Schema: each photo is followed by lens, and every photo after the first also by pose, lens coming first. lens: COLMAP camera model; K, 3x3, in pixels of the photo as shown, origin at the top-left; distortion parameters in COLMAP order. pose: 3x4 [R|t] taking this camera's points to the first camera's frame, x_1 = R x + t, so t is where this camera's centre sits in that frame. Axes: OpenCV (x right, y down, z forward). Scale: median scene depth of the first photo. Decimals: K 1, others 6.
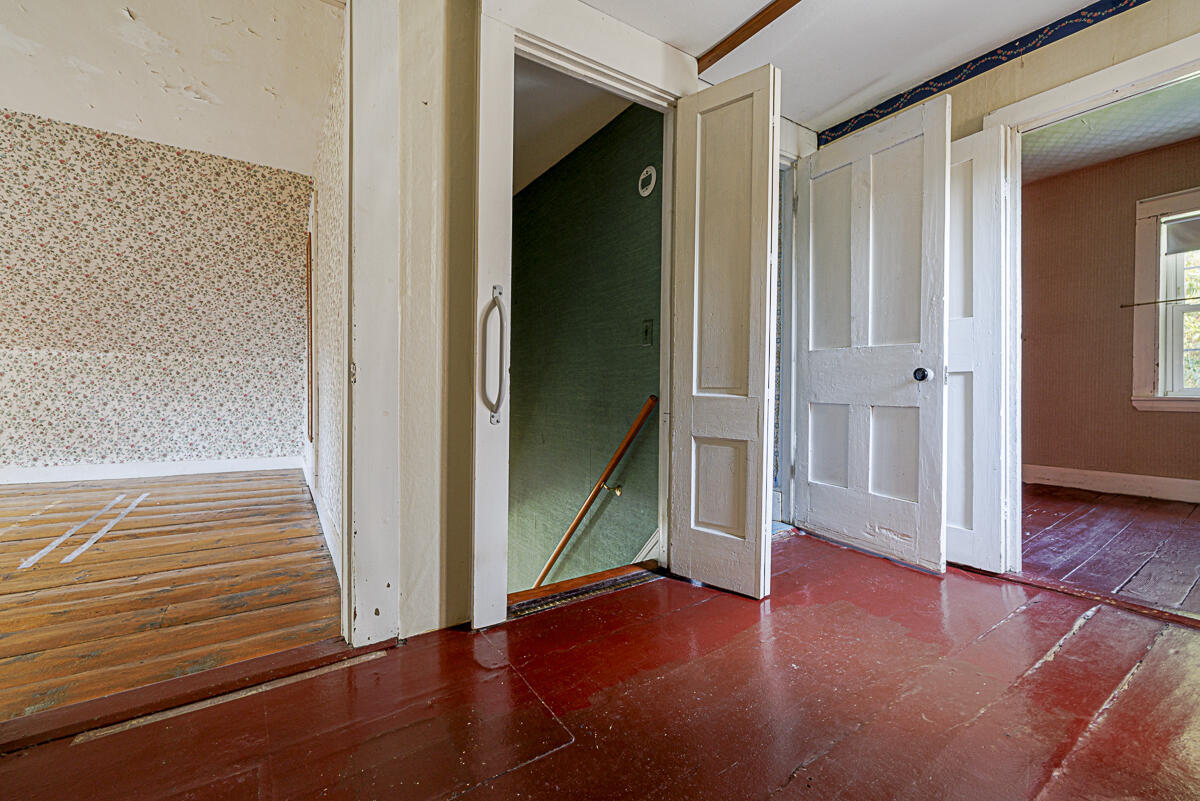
lens RADIAL K [[510.7, 0, 600.2], [0, 510.7, 393.9], [0, 0, 1]] dist [0.001198, -0.000230]
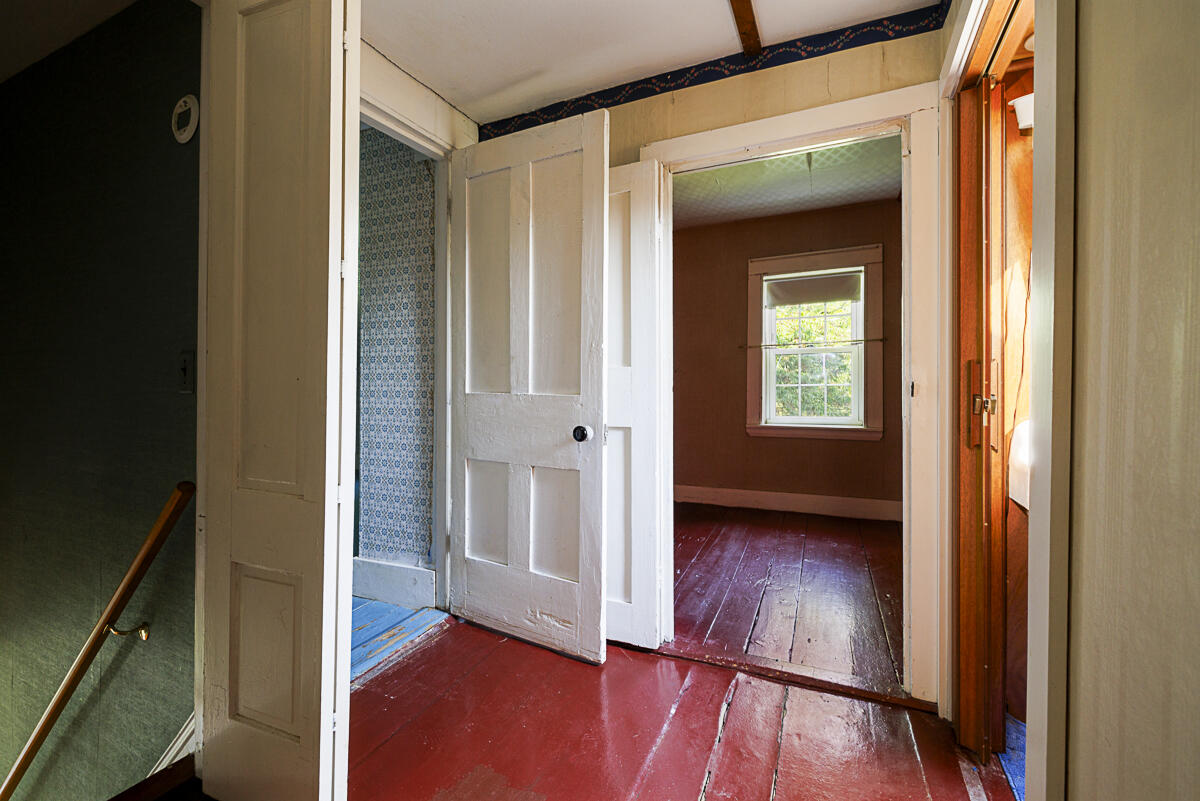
lens RADIAL K [[510.7, 0, 602.6], [0, 510.7, 393.8], [0, 0, 1]] dist [0.001198, -0.000230]
pose [[0.851739, -0.002101, 0.523961, 0.192740], [0.002643, 0.999996, -0.000287, -0.091801], [-0.523959, 0.001629, 0.851742, 0.232936]]
